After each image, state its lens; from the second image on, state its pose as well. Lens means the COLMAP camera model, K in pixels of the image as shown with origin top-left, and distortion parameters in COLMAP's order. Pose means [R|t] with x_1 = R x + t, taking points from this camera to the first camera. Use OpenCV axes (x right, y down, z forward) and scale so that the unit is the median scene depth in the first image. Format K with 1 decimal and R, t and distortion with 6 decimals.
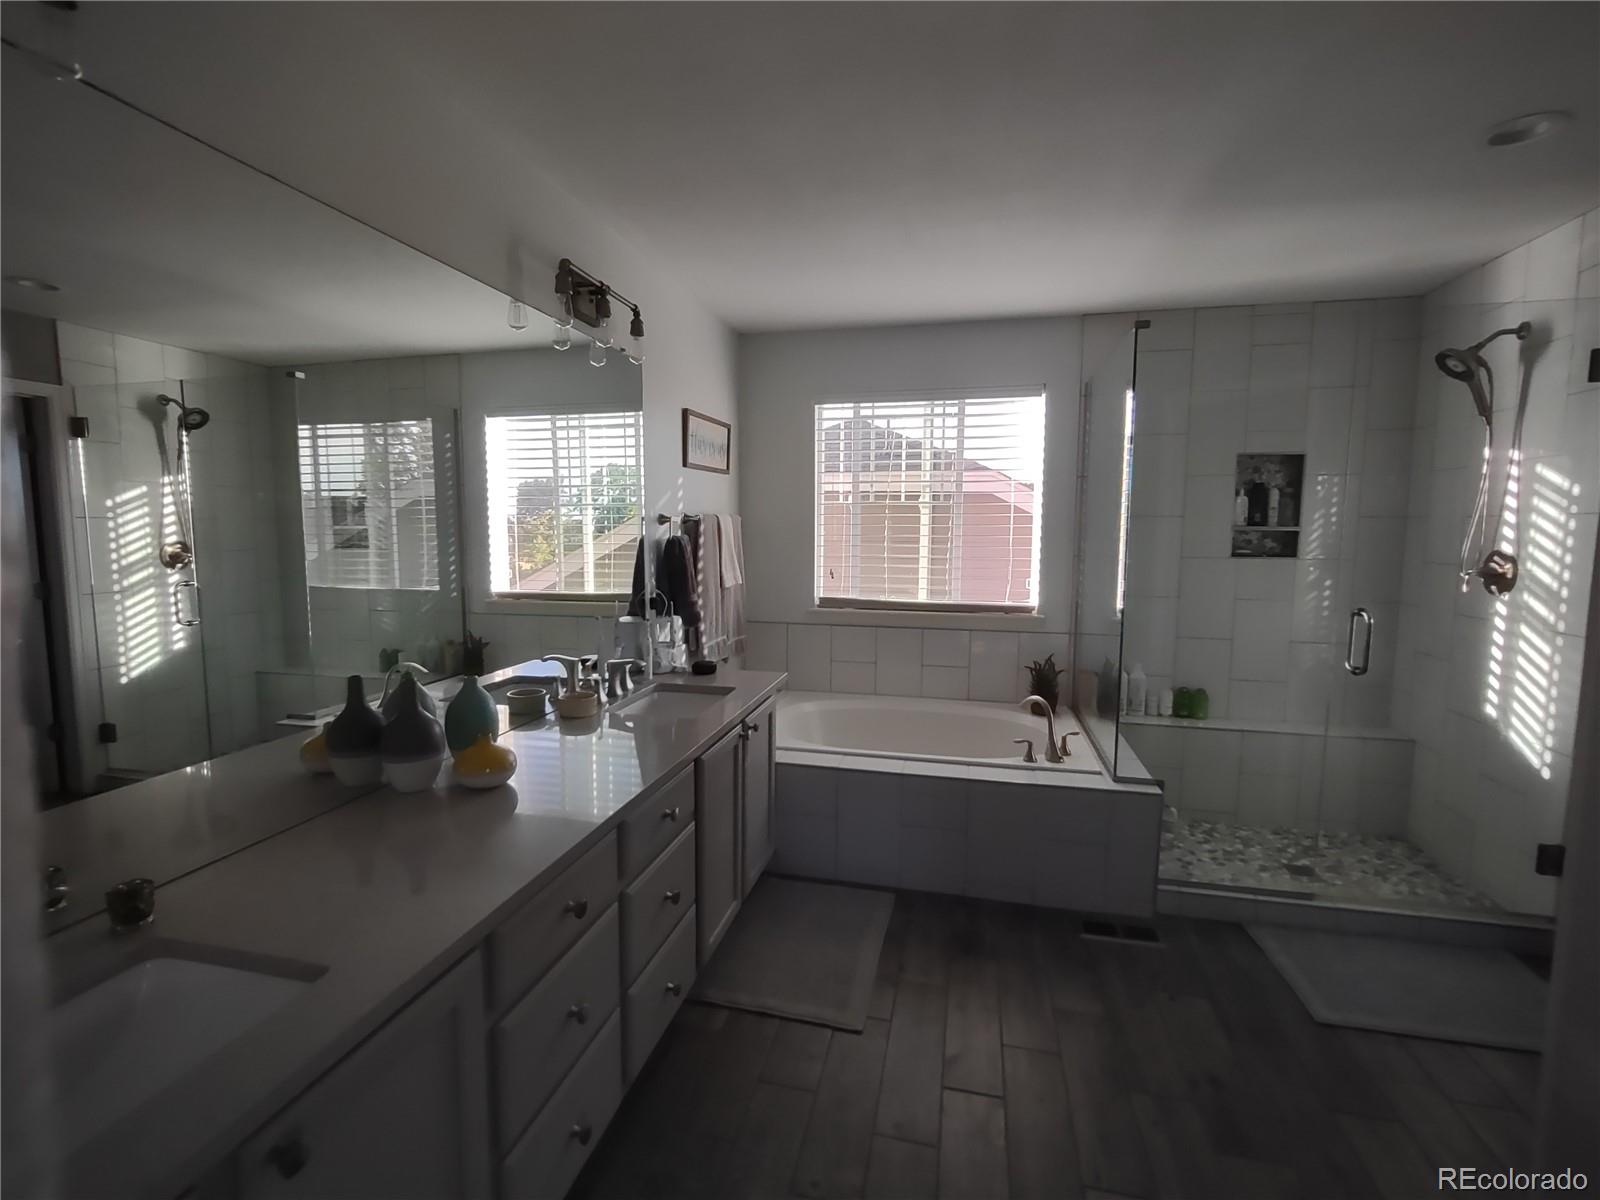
lens RADIAL K [[726.9, 0, 797.5], [0, 726.9, 599.4], [0, 0, 1]] dist [-0.006268, 0.001404]
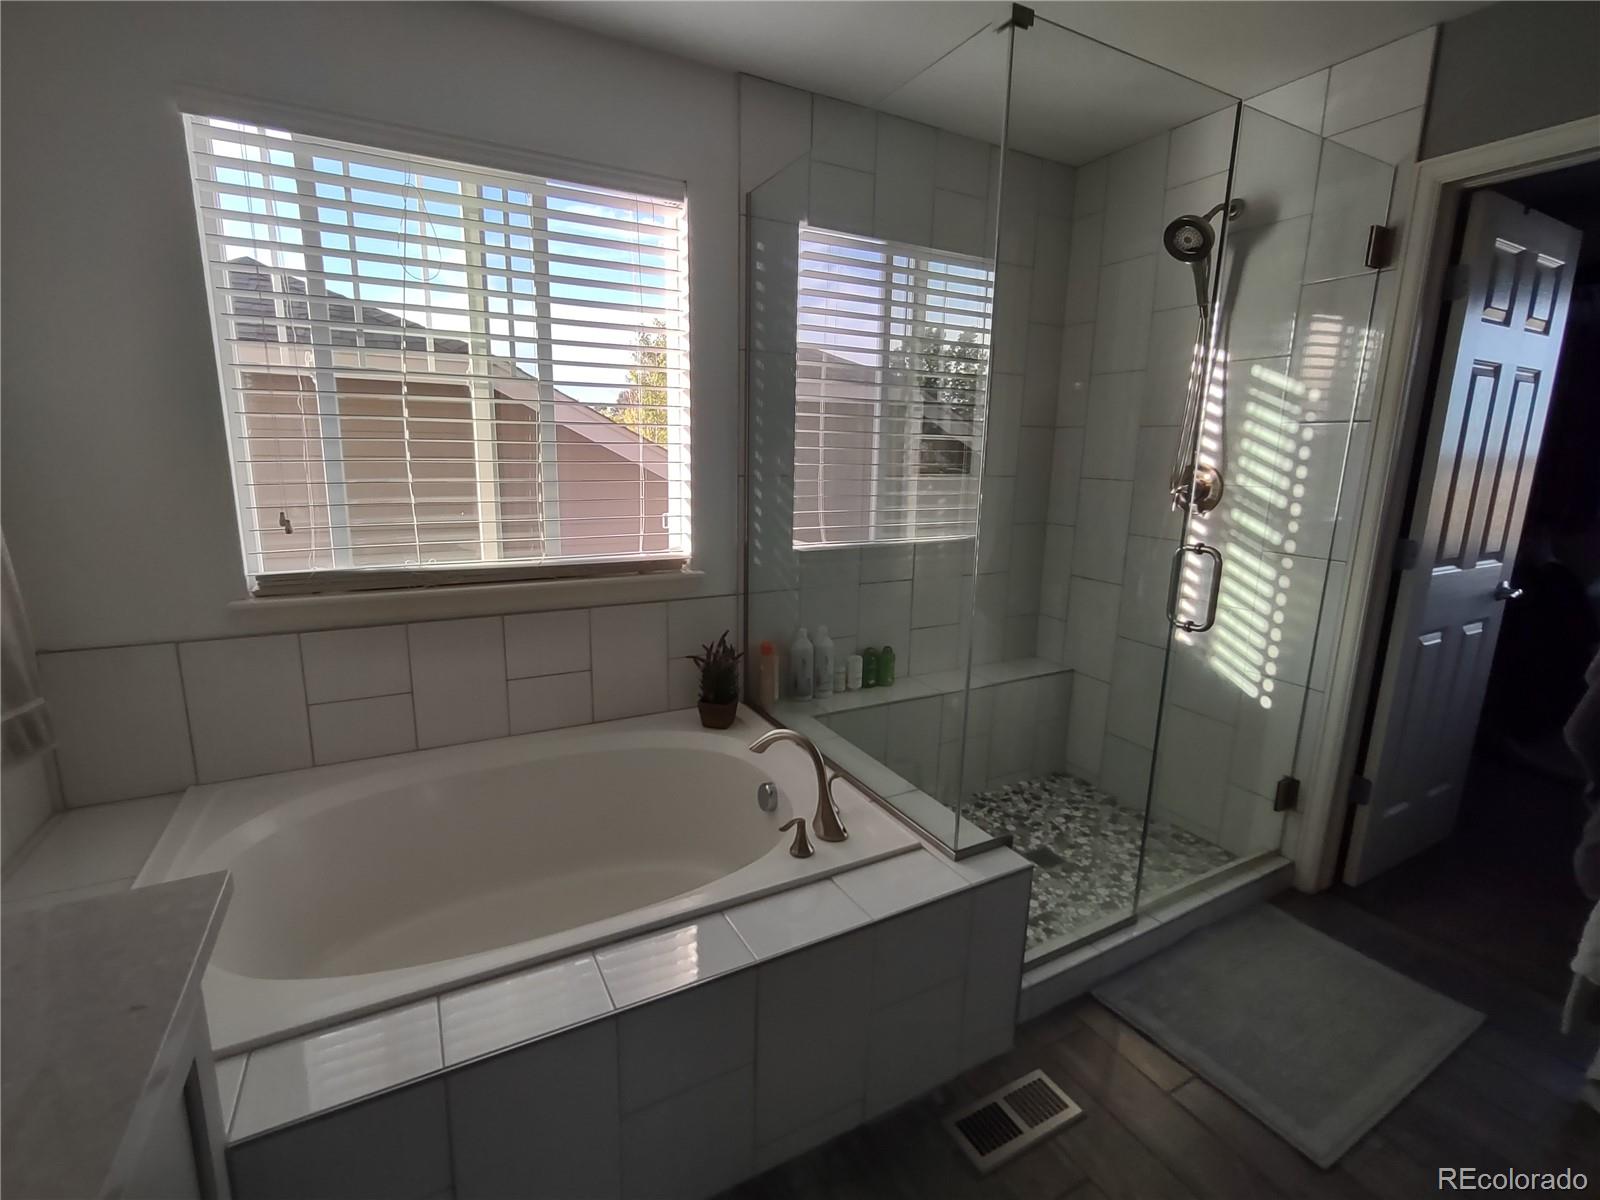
lens RADIAL K [[726.9, 0, 796.3], [0, 726.9, 597.4], [0, 0, 1]] dist [-0.006268, 0.001404]
pose [[0.748635, -0.124415, 0.651204, -0.021491], [0.052141, 0.990241, 0.129247, -0.045709], [-0.660929, -0.062804, 0.747816, 0.645316]]
